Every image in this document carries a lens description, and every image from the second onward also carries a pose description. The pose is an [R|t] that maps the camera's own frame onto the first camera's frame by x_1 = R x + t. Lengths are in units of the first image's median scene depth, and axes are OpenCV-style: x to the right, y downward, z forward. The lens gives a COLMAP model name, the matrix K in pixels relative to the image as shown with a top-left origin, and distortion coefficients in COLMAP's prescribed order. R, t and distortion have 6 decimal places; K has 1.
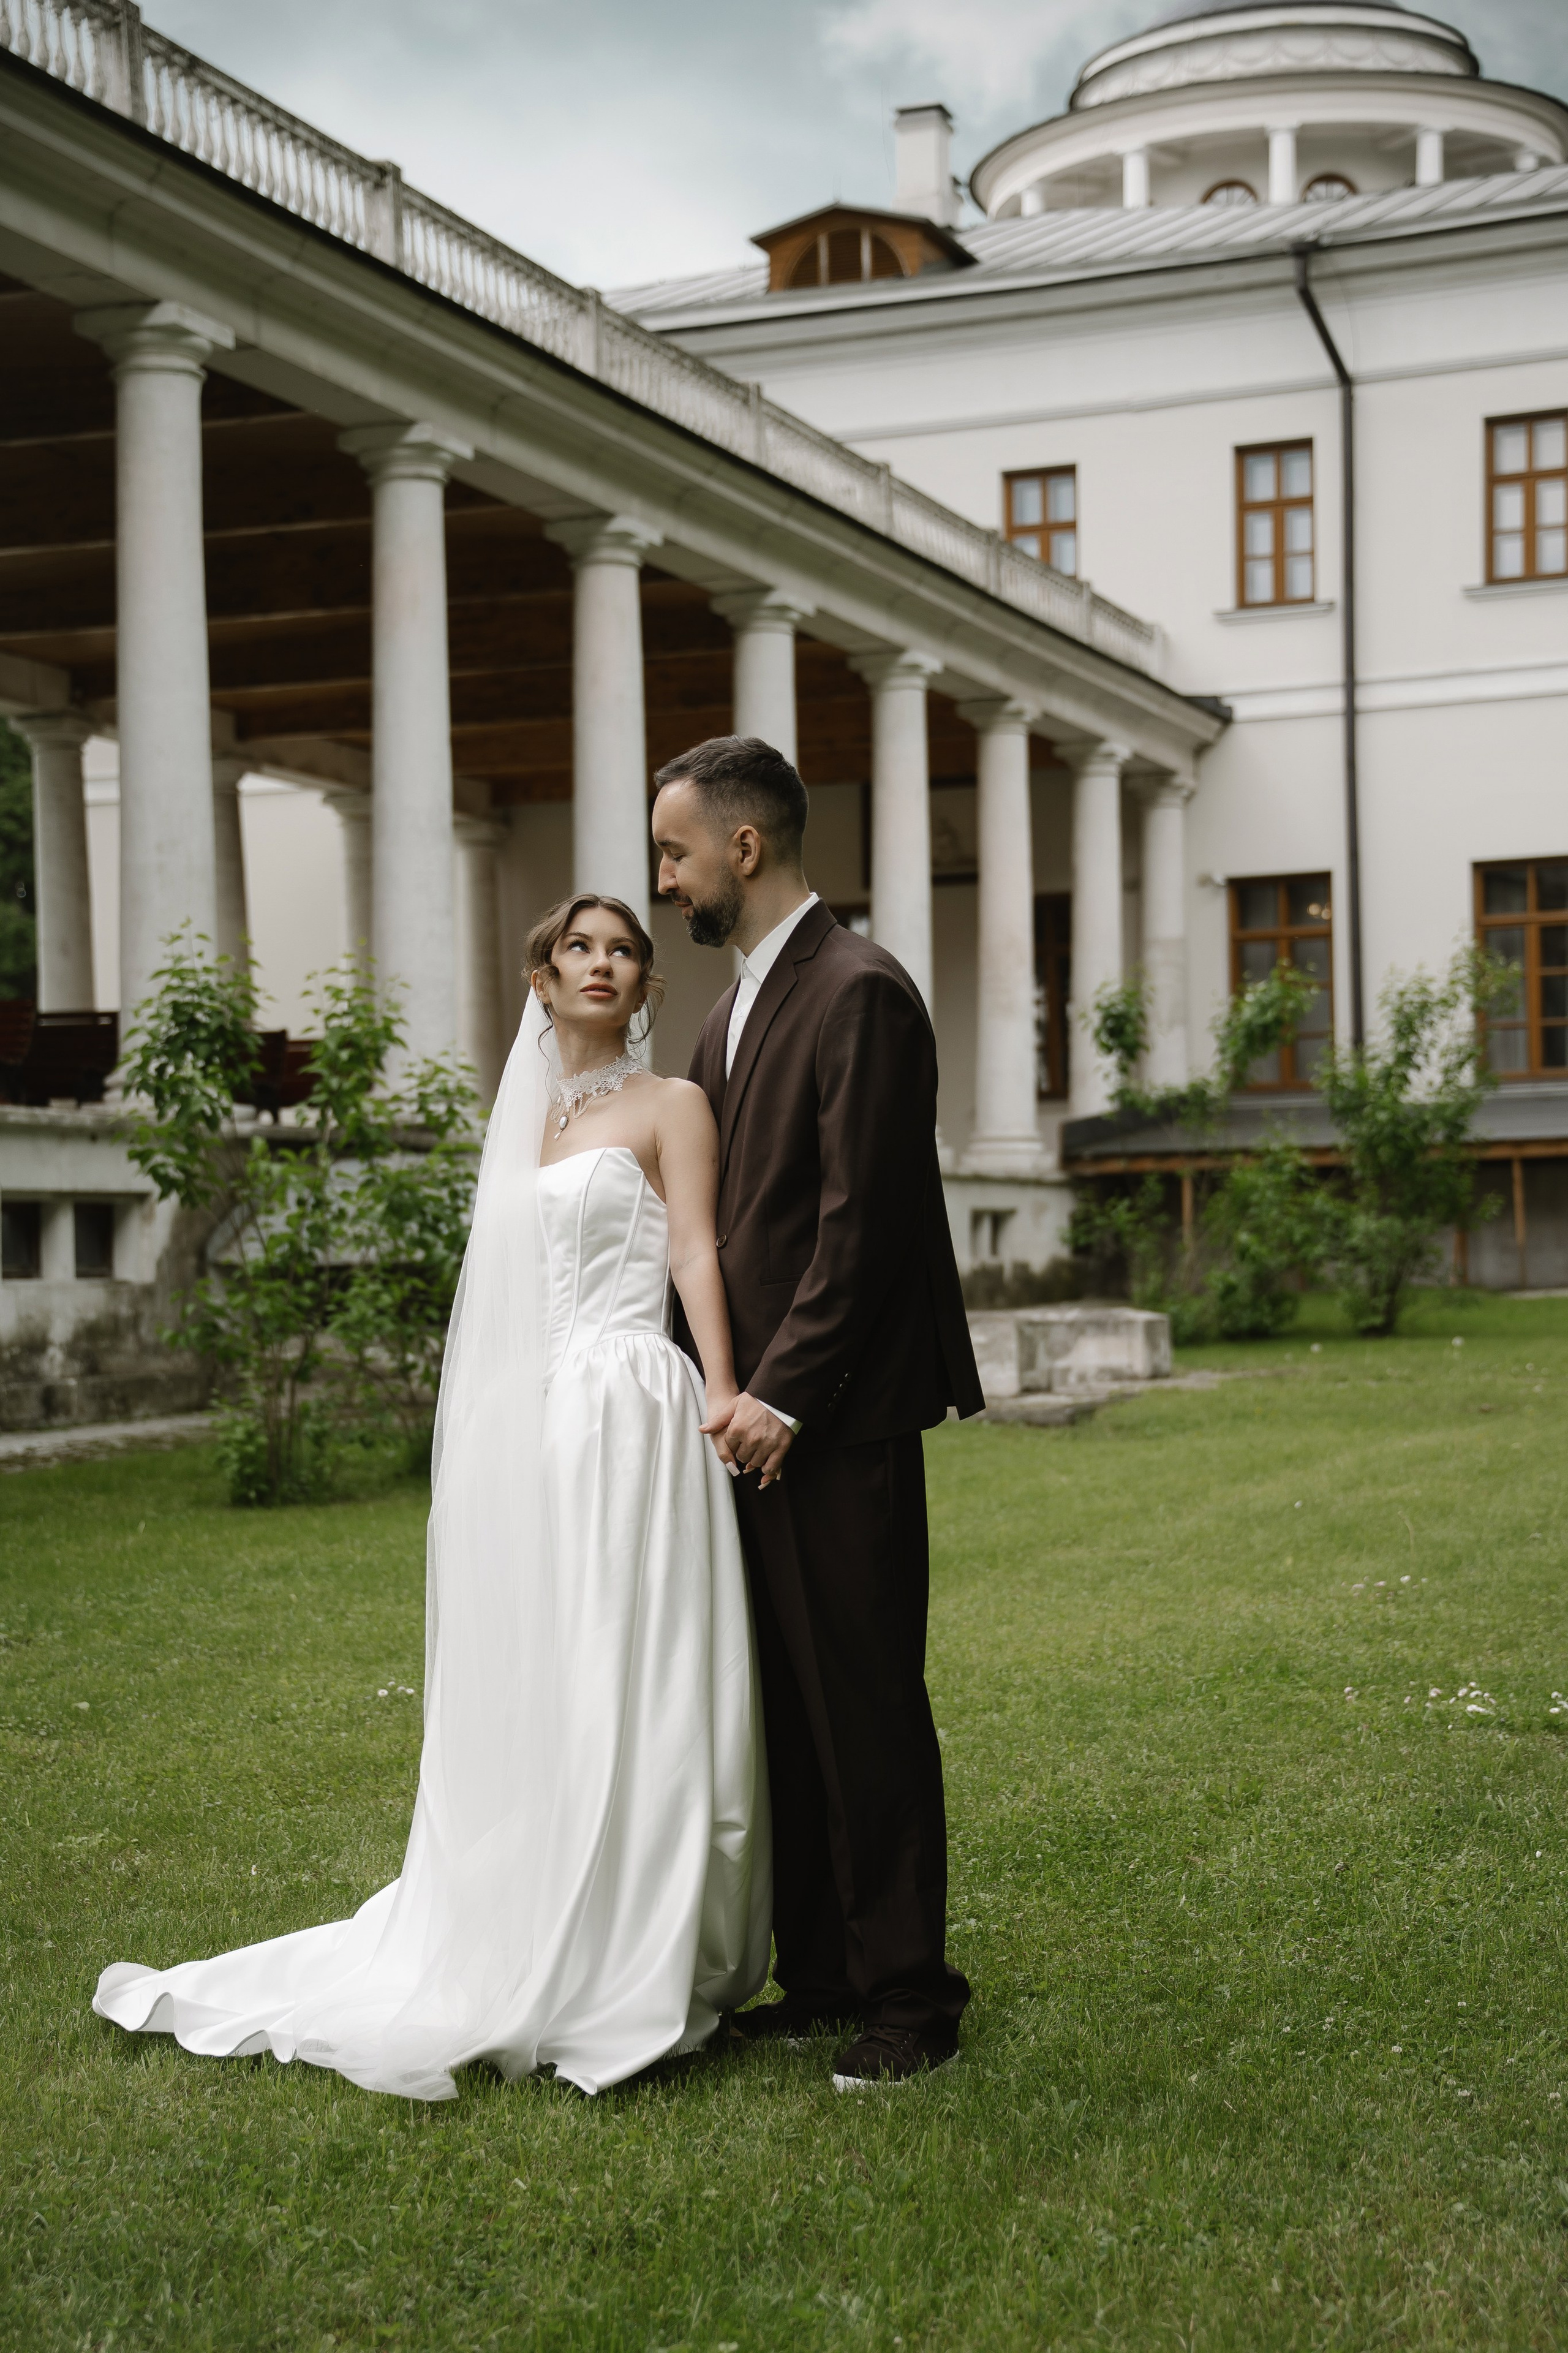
lens RADIAL K [[3826.8, 0, 763.3], [0, 3826.8, 1326.6], [0, 0, 1]] dist [0.196671, 0.119417]
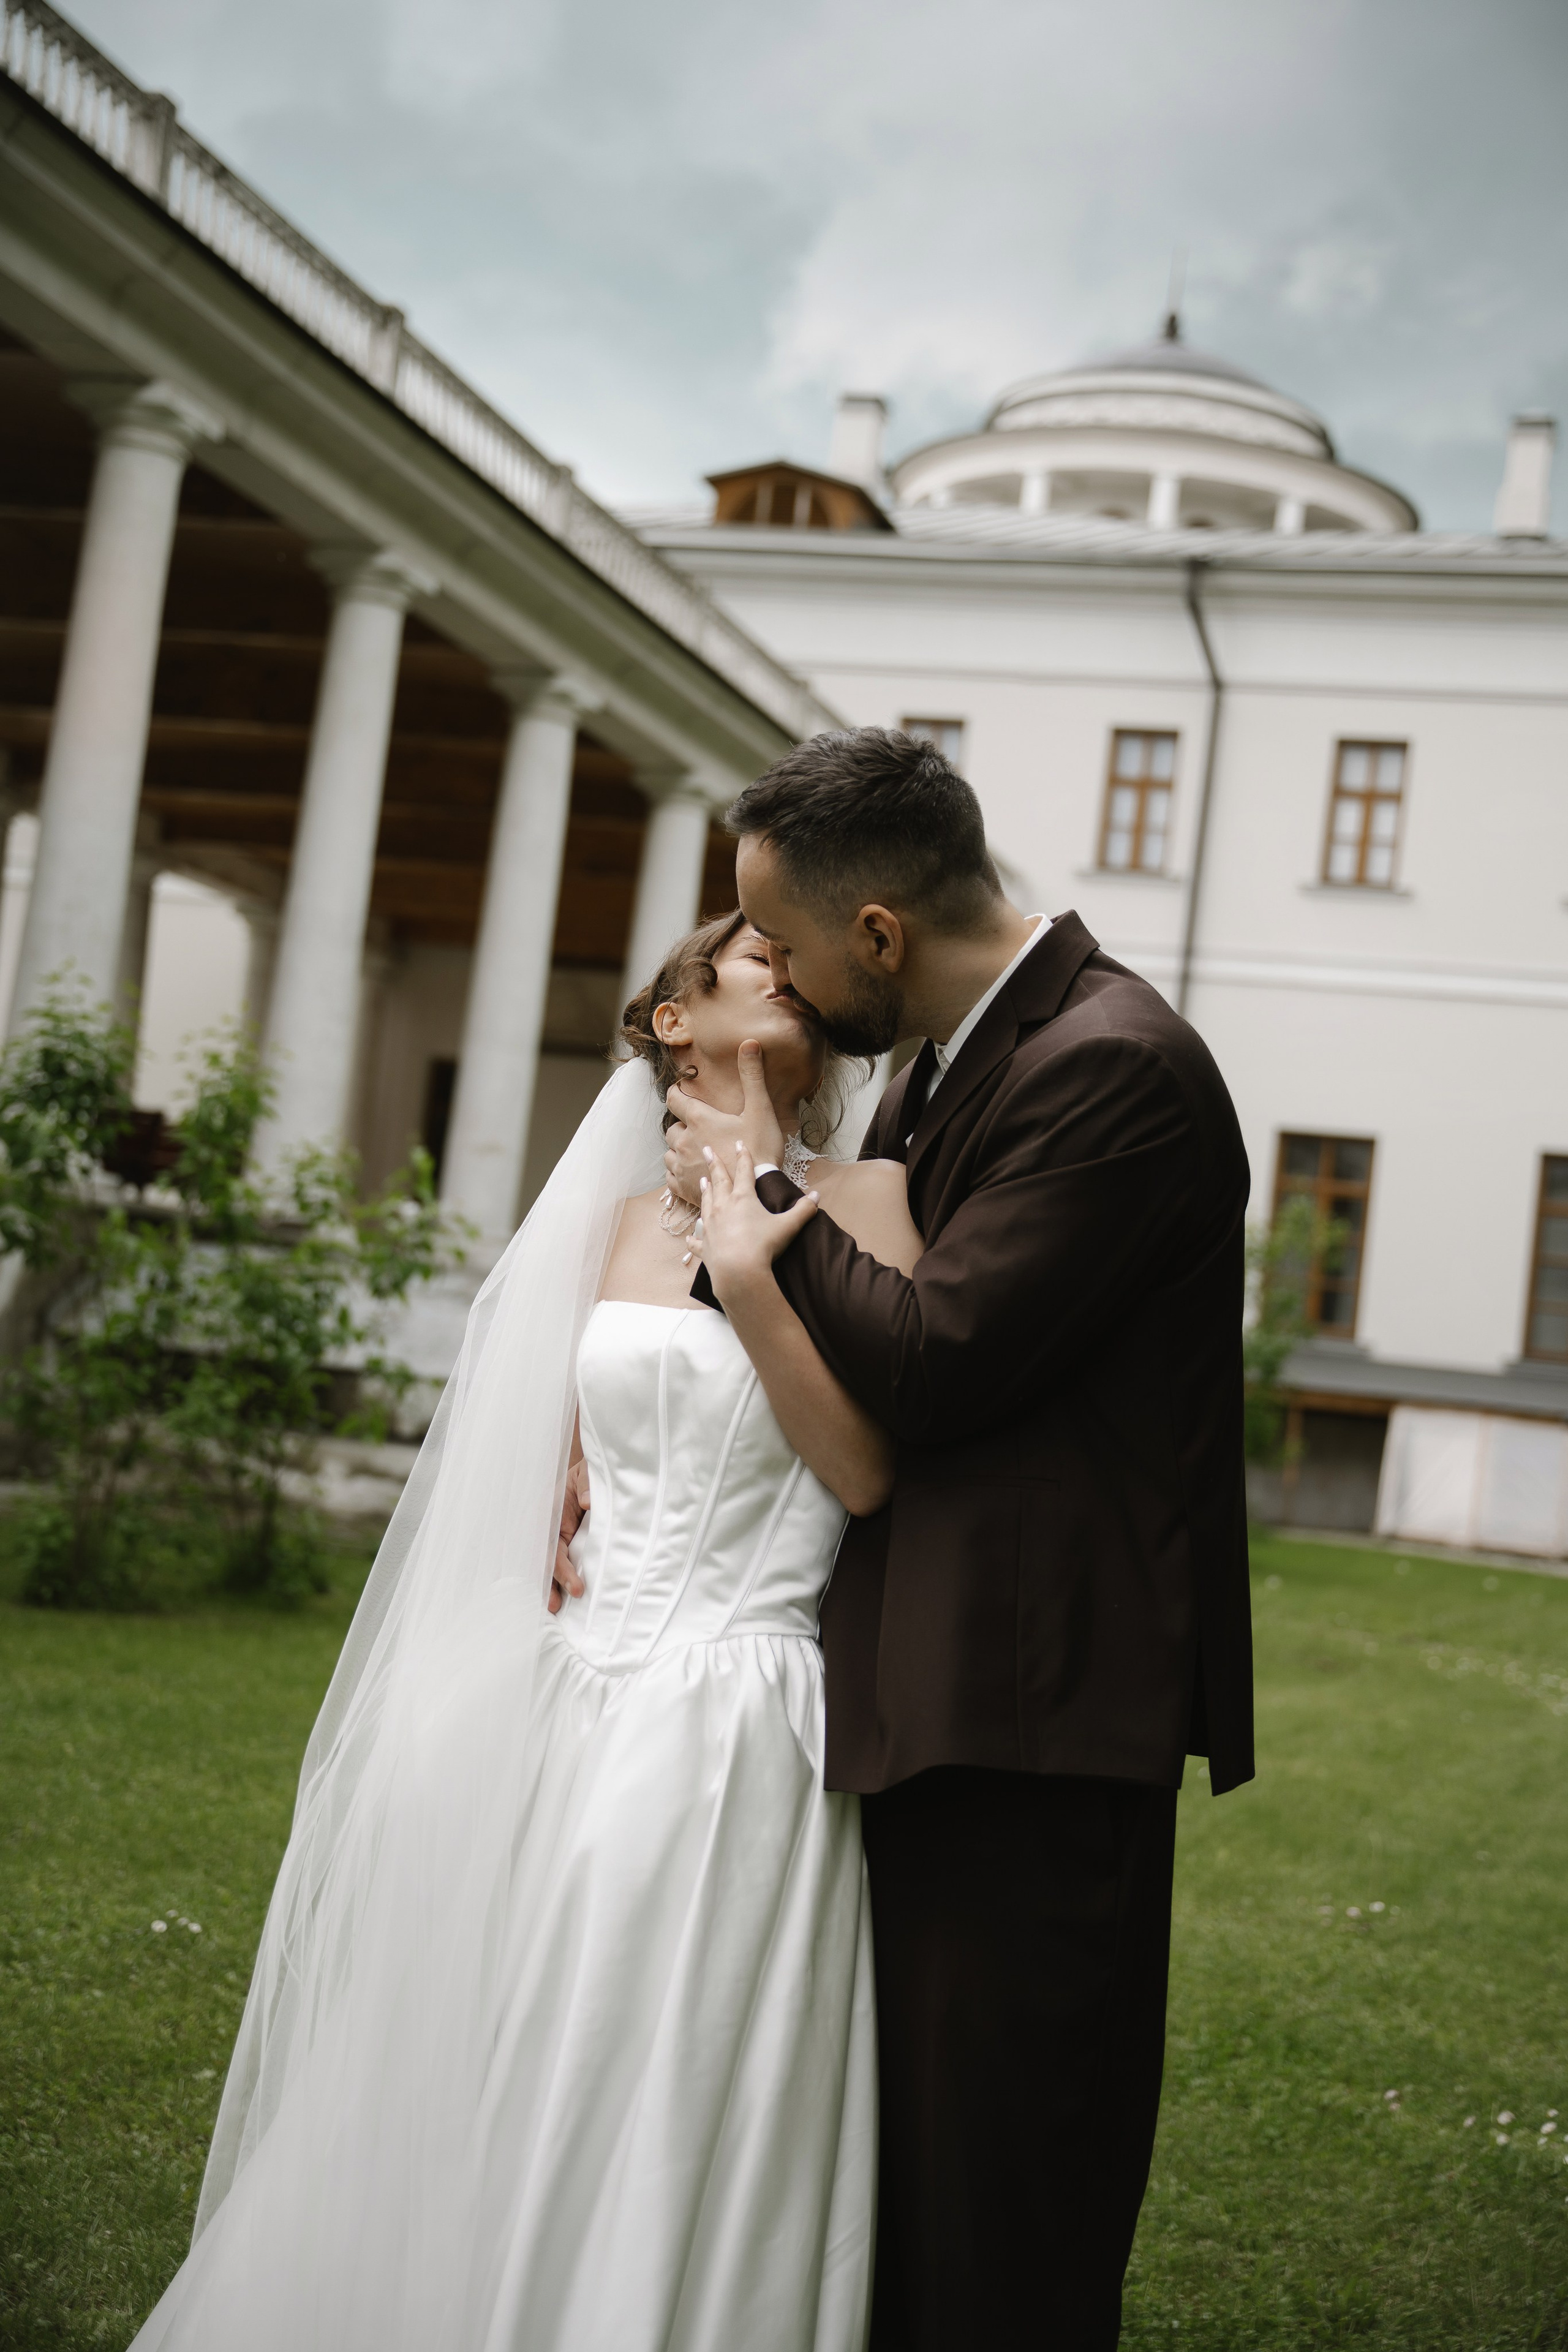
lens RADIAL K [[3377.9, 0, 784.0], [0, 3377.9, 1176.0], [0, 0, 1]] dist [0.185334, 0.089688]
pose [[0.987494, 0.146572, 0.058076, -0.013433], [-0.141098, 0.985967, -0.089224, -0.003480], [-0.070339, 0.079914, 0.994317, 0.105965]]
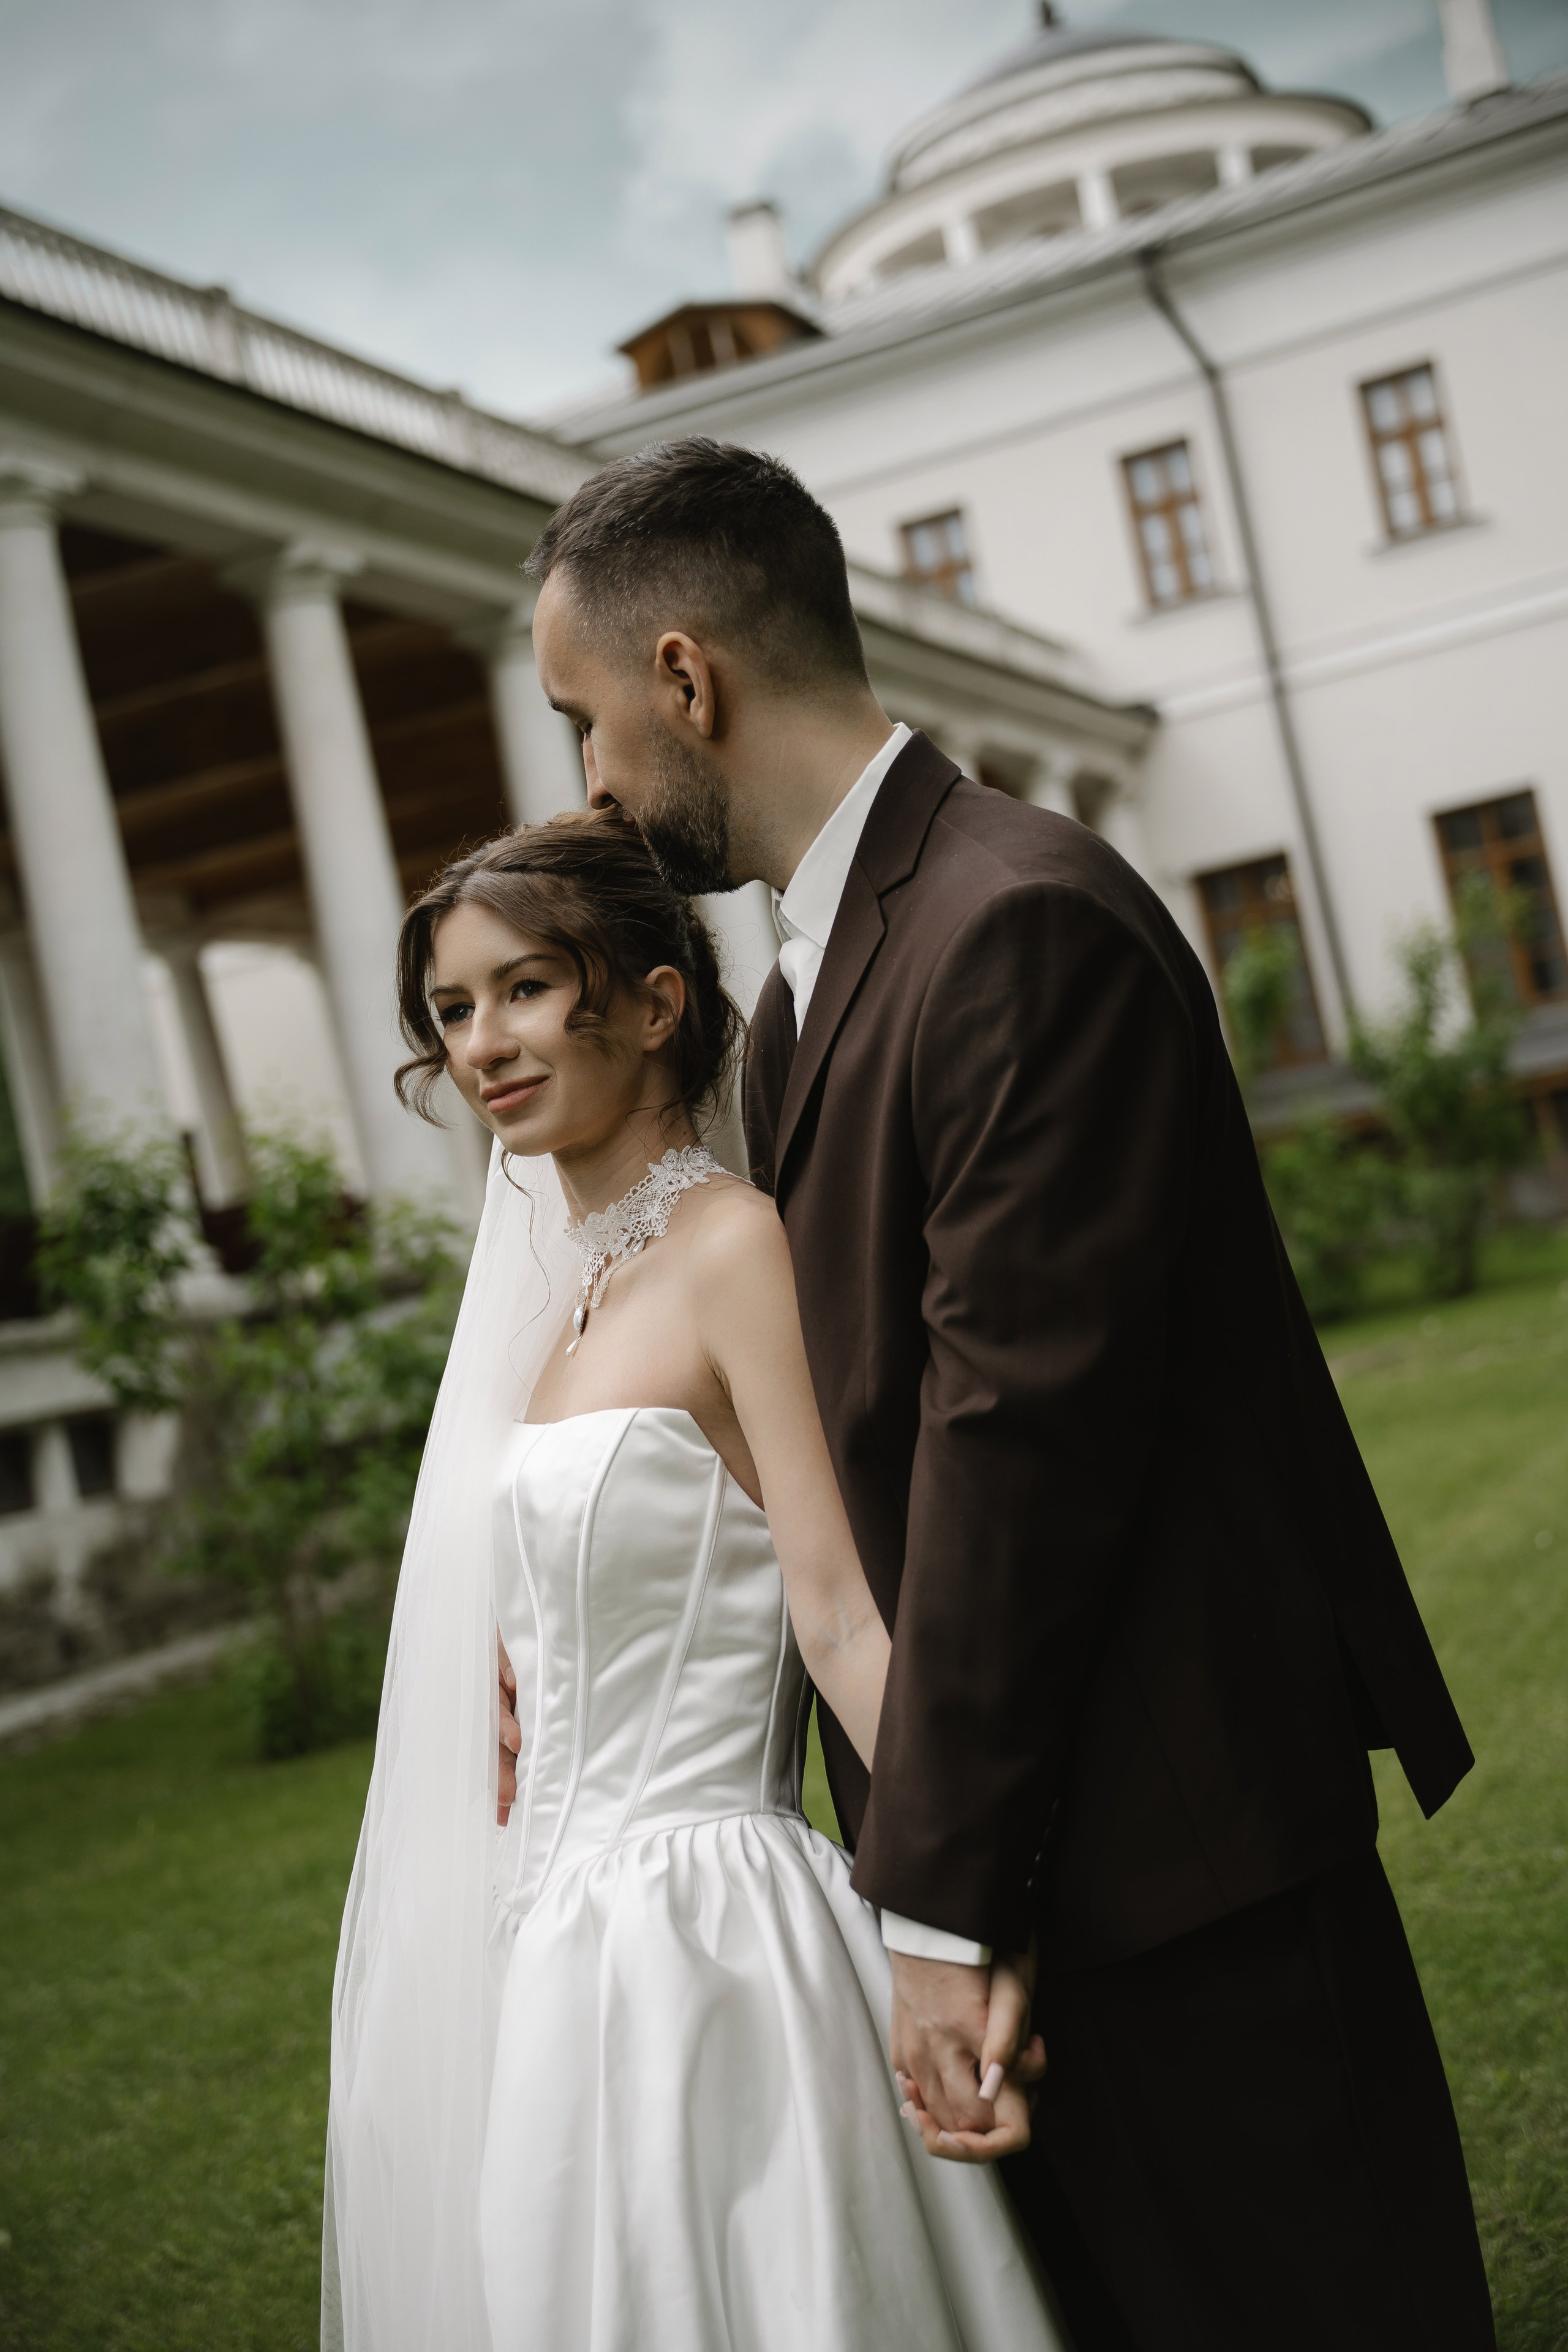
lens RADIAL K [[3552.4, 0, 779.0], [0, 3552.4, 1201.8], [0, 0, 1]] dist [0.239837, 0.077242]
pose [[0.982979, -0.183715, 0.001486, -0.003747], [0.183556, 0.981722, -0.050282, -0.007934], [0.007778, 0.049699, 0.998734, 0.126377]]
